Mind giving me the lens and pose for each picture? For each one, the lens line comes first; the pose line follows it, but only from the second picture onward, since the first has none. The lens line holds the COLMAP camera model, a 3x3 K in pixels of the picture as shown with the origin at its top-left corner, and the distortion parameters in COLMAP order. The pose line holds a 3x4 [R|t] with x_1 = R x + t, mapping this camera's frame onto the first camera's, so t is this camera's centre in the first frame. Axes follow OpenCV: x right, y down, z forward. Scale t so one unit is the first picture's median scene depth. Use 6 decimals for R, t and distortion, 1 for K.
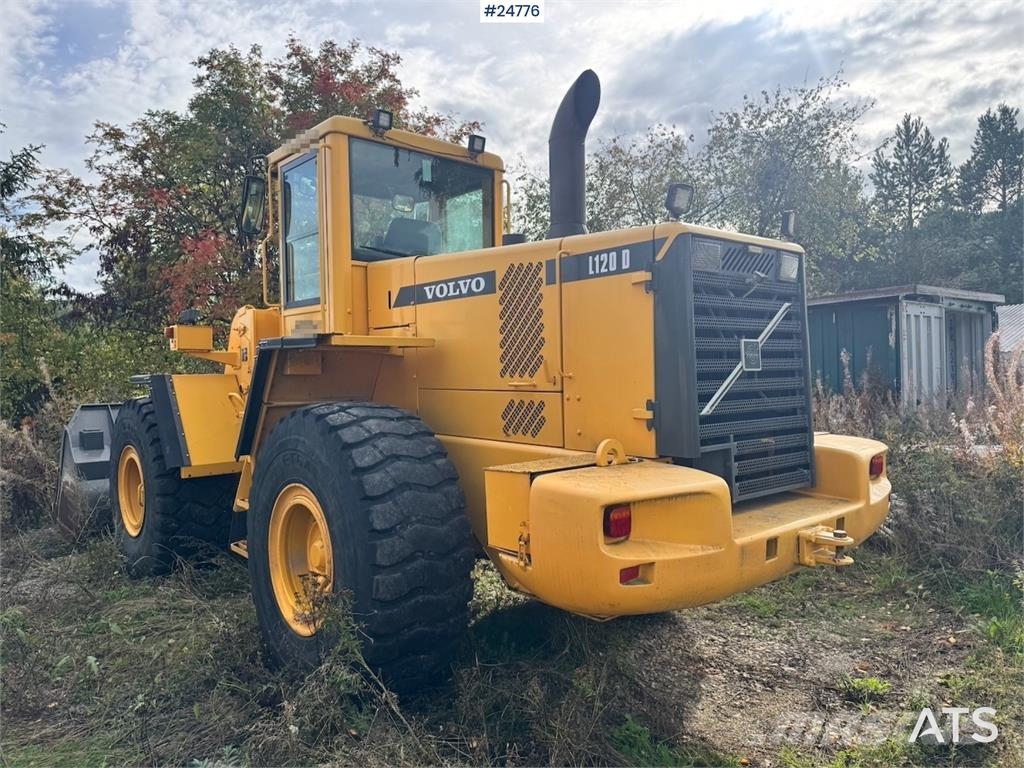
lens RADIAL K [[717.5, 0, 512.8], [0, 717.5, 386.2], [0, 0, 1]] dist [0.072029, -0.085241]
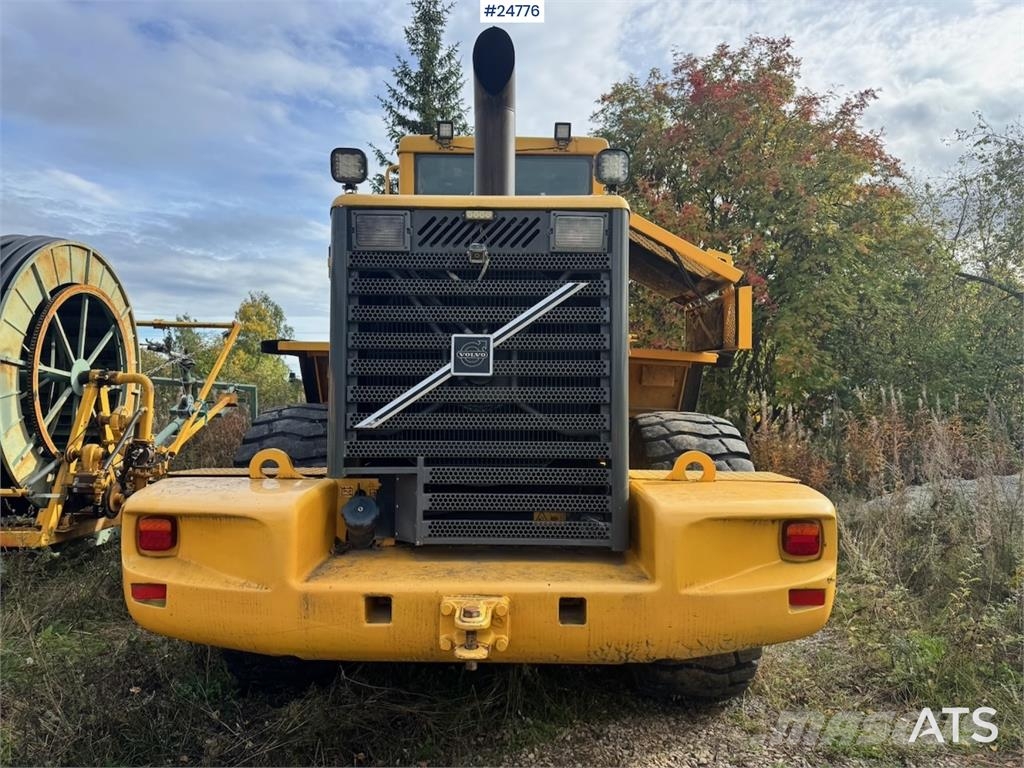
lens RADIAL K [[717.5, 0, 512.8], [0, 717.5, 386.2], [0, 0, 1]] dist [0.072029, -0.085241]
pose [[0.758066, 0.020490, -0.651855, 0.645253], [-0.034157, 0.999382, -0.008308, -0.004301], [0.651282, 0.028564, 0.758298, 0.348188]]
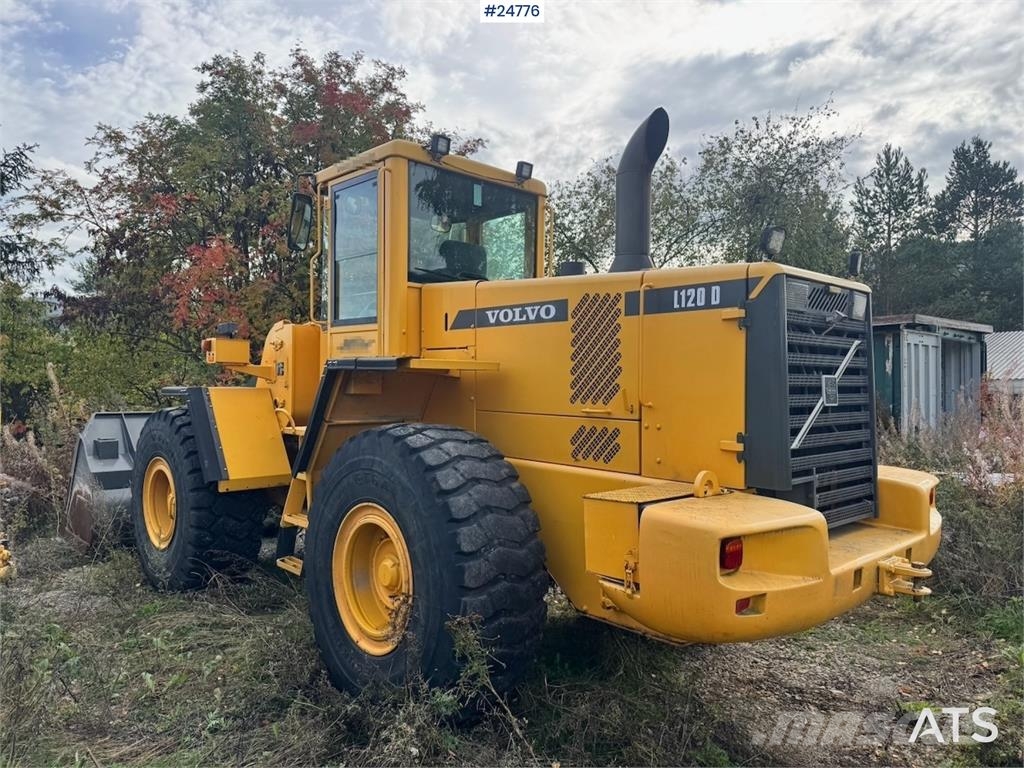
lens RADIAL K [[716.7, 0, 511.1], [0, 716.7, 389.5], [0, 0, 1]] dist [0.078174, -0.092836]
pose [[0.998965, 0.024666, 0.038206, -0.127614], [-0.024250, 0.999642, -0.011318, -0.016476], [-0.038471, 0.010380, 0.999206, -0.017847]]
